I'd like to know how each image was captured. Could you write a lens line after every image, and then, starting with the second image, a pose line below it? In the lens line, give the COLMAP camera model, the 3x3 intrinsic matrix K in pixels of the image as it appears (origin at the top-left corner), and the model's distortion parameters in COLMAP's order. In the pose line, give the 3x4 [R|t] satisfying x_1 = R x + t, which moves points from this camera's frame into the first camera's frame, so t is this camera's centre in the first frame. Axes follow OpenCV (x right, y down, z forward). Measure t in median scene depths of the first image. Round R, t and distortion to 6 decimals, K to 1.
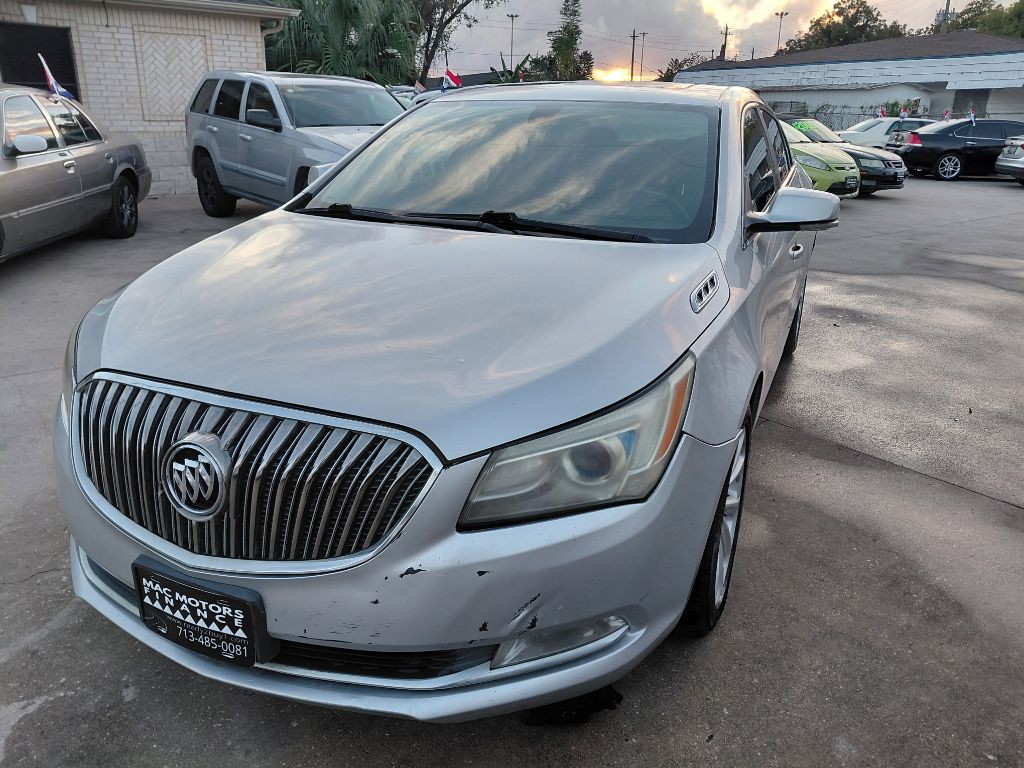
lens RADIAL K [[775.8, 0, 582.8], [0, 775.8, 383.9], [0, 0, 1]] dist [0.047075, -0.001263]
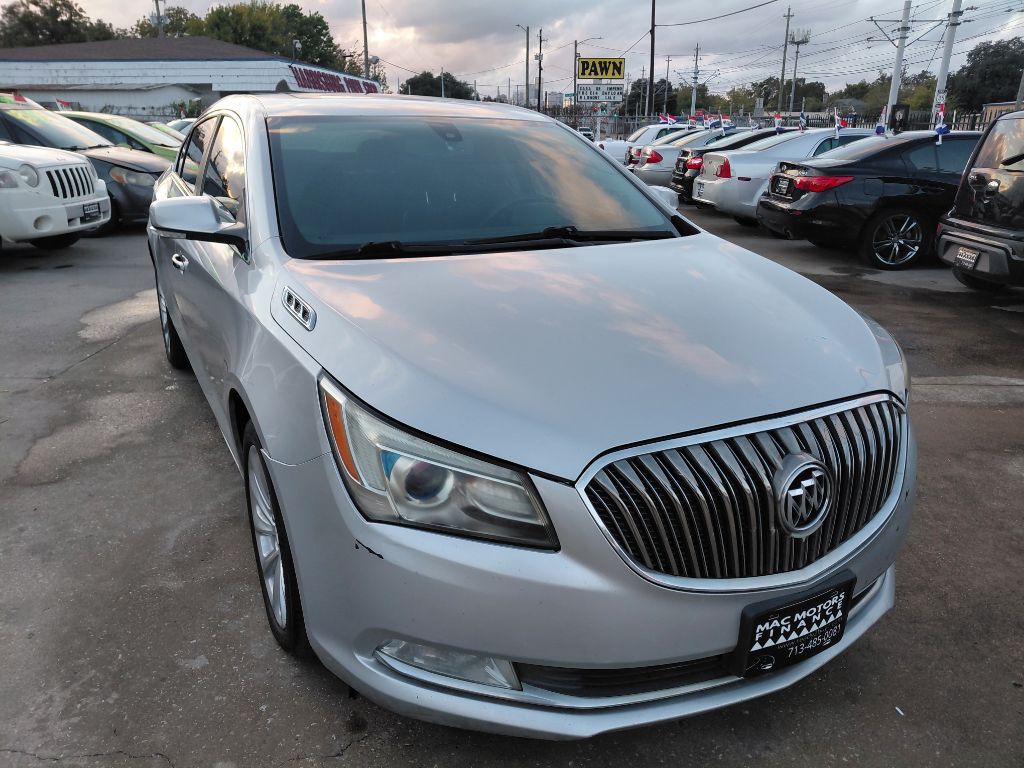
lens RADIAL K [[767.6, 0, 541.6], [0, 767.6, 385.6], [0, 0, 1]] dist [-0.005842, -0.005576]
pose [[0.635259, -0.271075, 0.723163, -0.099718], [0.261839, 0.956514, 0.128534, -0.017178], [-0.726558, 0.107700, 0.678612, 0.038640]]
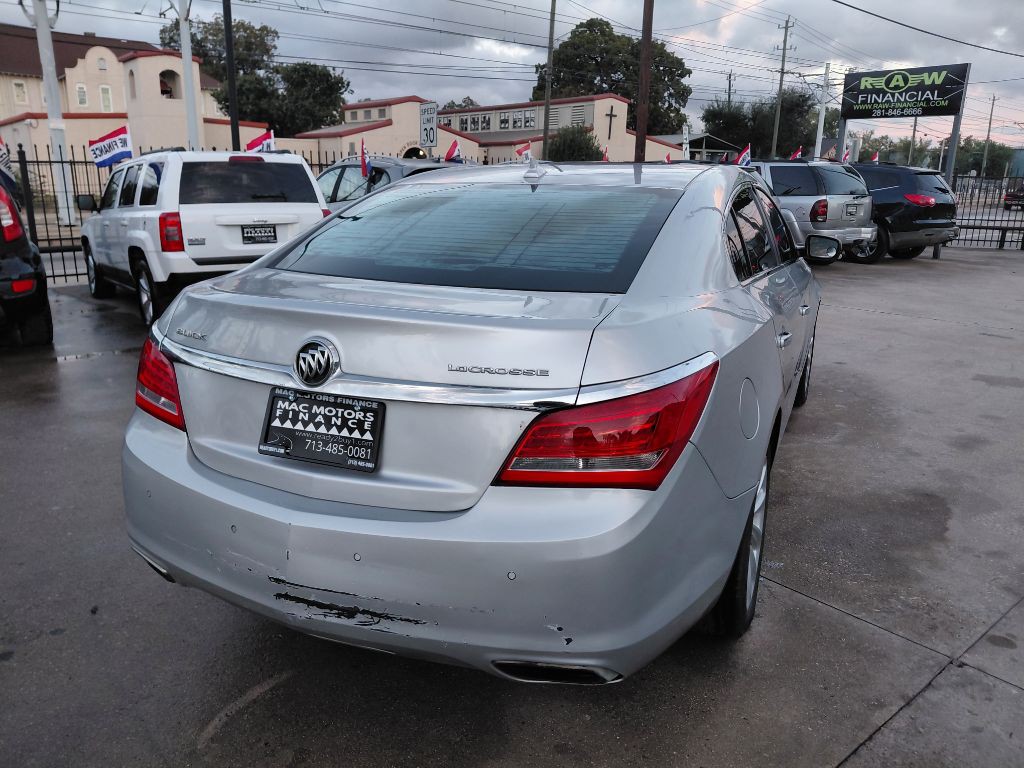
lens RADIAL K [[770.9, 0, 533.8], [0, 770.9, 381.5], [0, 0, 1]] dist [0.010430, -0.033949]
pose [[-0.998604, -0.049496, 0.018431, 0.015391], [-0.030792, 0.829118, 0.558225, -0.111258], [-0.042911, 0.556879, -0.829485, 0.318184]]
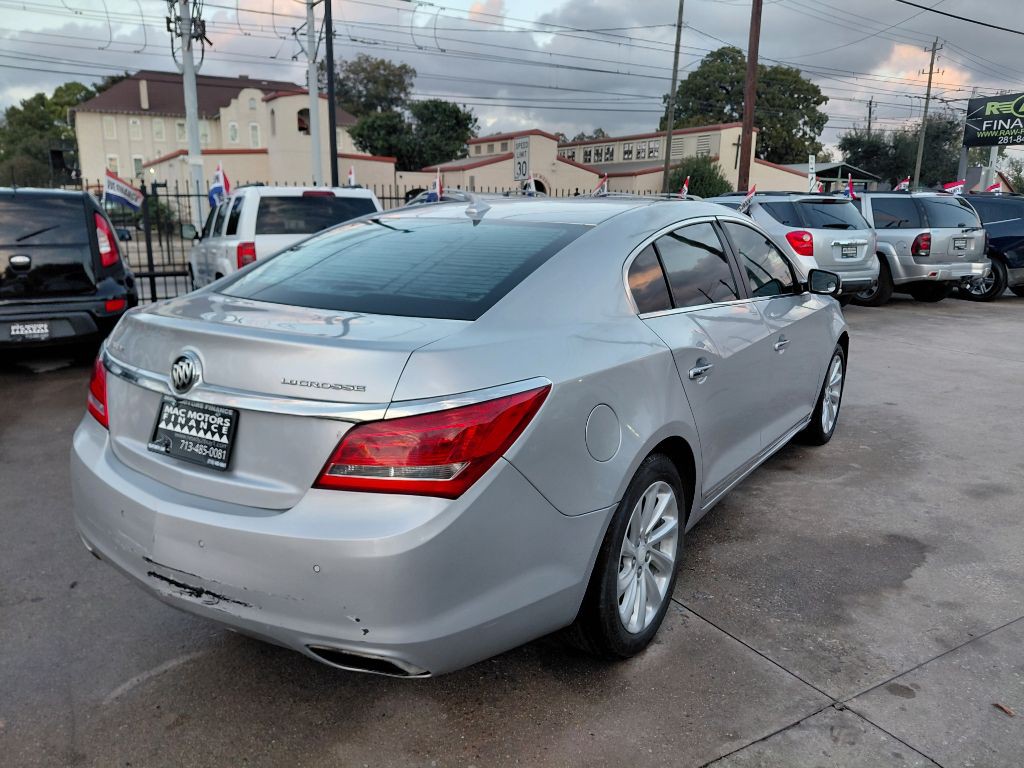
lens RADIAL K [[774.3, 0, 526.5], [0, 774.3, 394.2], [0, 0, 1]] dist [0.015021, -0.043884]
pose [[-0.979337, -0.087201, 0.182469, -0.015198], [0.025508, 0.841796, 0.539192, -0.114301], [-0.200620, 0.532705, -0.822178, 0.321052]]
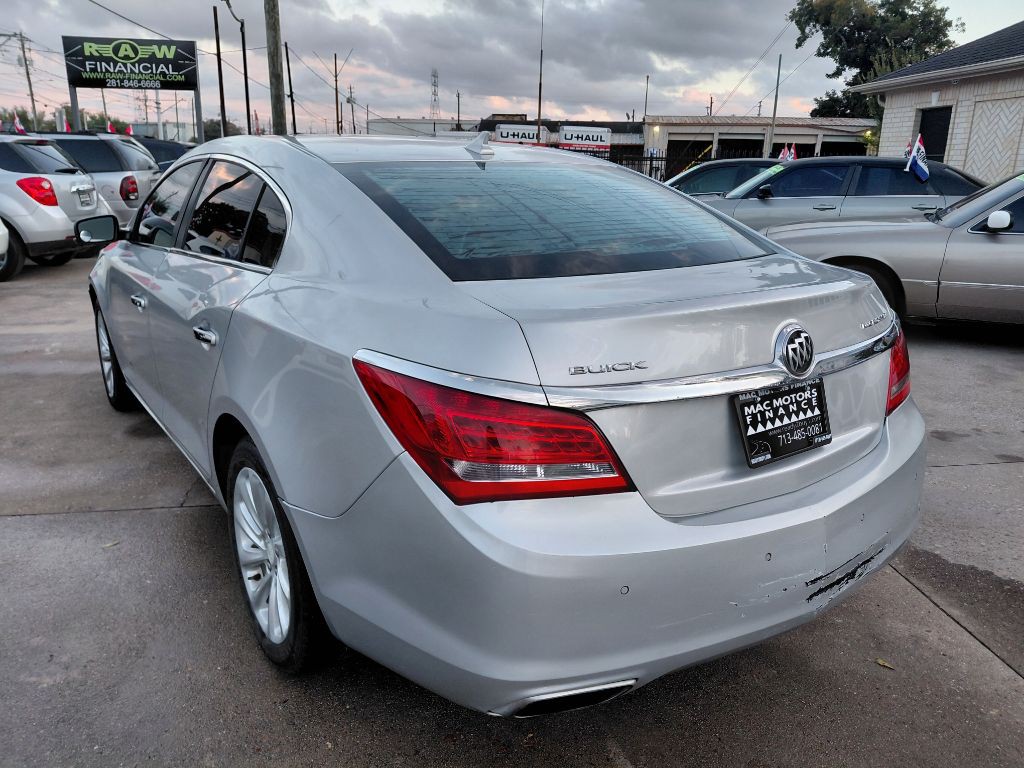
lens RADIAL K [[769.8, 0, 528.5], [0, 769.8, 380.5], [0, 0, 1]] dist [0.005756, -0.024001]
pose [[-0.569173, 0.188859, -0.800234, 0.109304], [-0.296086, 0.860889, 0.413767, -0.090760], [0.767057, 0.472443, -0.434076, 0.270018]]
